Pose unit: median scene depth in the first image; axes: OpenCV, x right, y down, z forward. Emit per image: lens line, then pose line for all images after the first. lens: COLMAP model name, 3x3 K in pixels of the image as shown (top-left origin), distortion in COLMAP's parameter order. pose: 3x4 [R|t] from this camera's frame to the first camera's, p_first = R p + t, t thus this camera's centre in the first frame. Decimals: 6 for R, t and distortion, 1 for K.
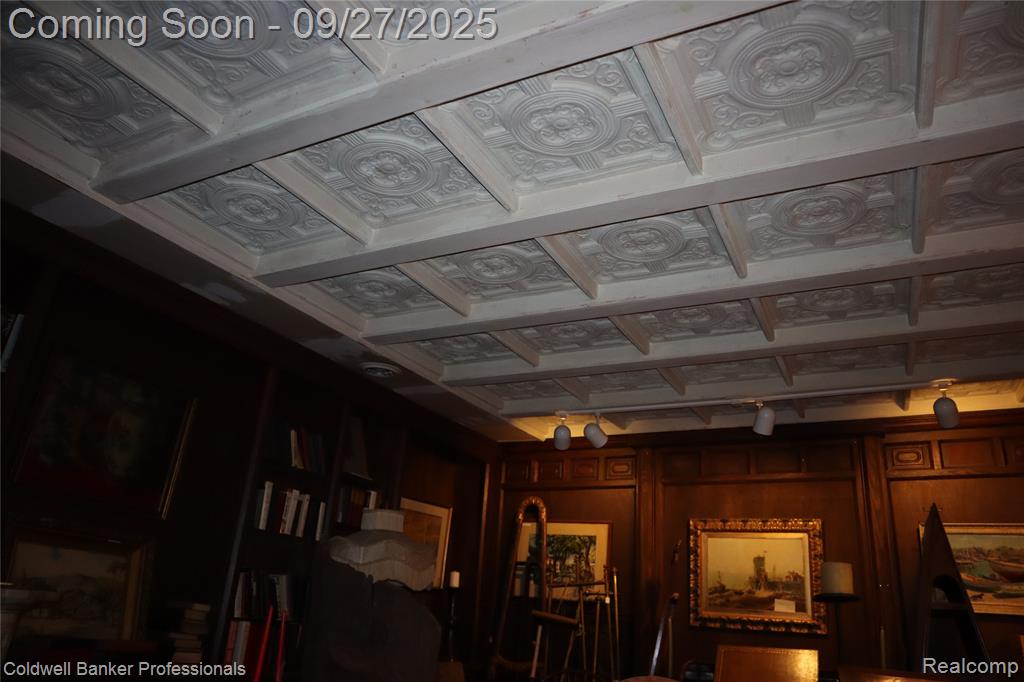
lens RADIAL K [[709.3, 0, 504.0], [0, 709.3, 345.5], [0, 0, 1]] dist [-0.113804, 0.067191]
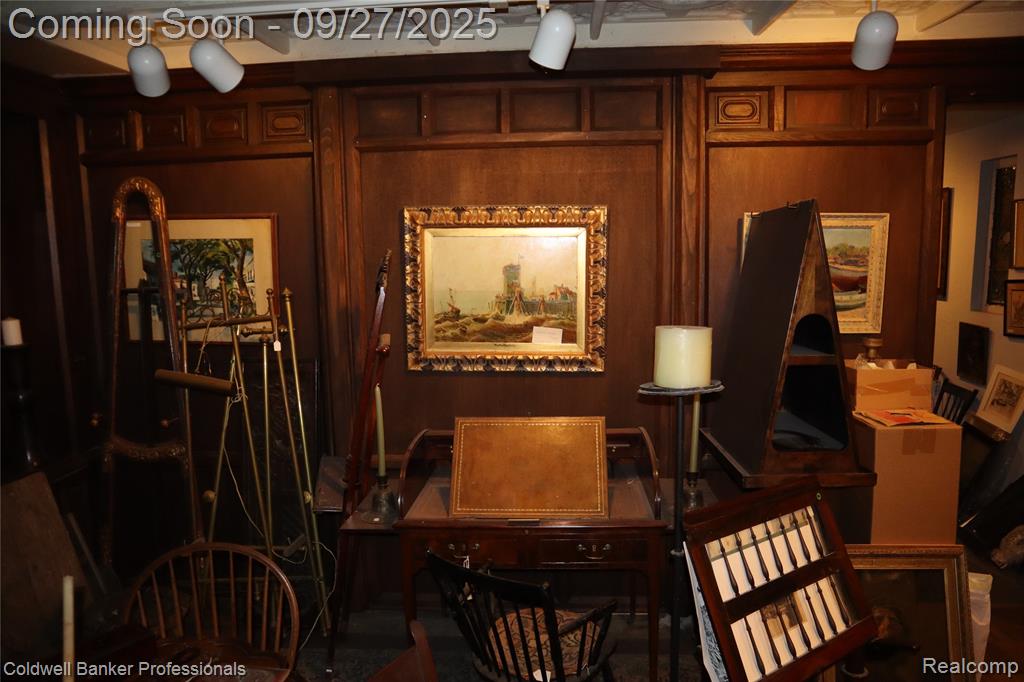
lens RADIAL K [[709.3, 0, 504.0], [0, 709.3, 345.5], [0, 0, 1]] dist [-0.113804, 0.067191]
pose [[0.917009, -0.139049, 0.373845, 0.101113], [-0.063954, 0.873884, 0.481909, 0.051382], [-0.393706, -0.465823, 0.792467, 0.431359]]
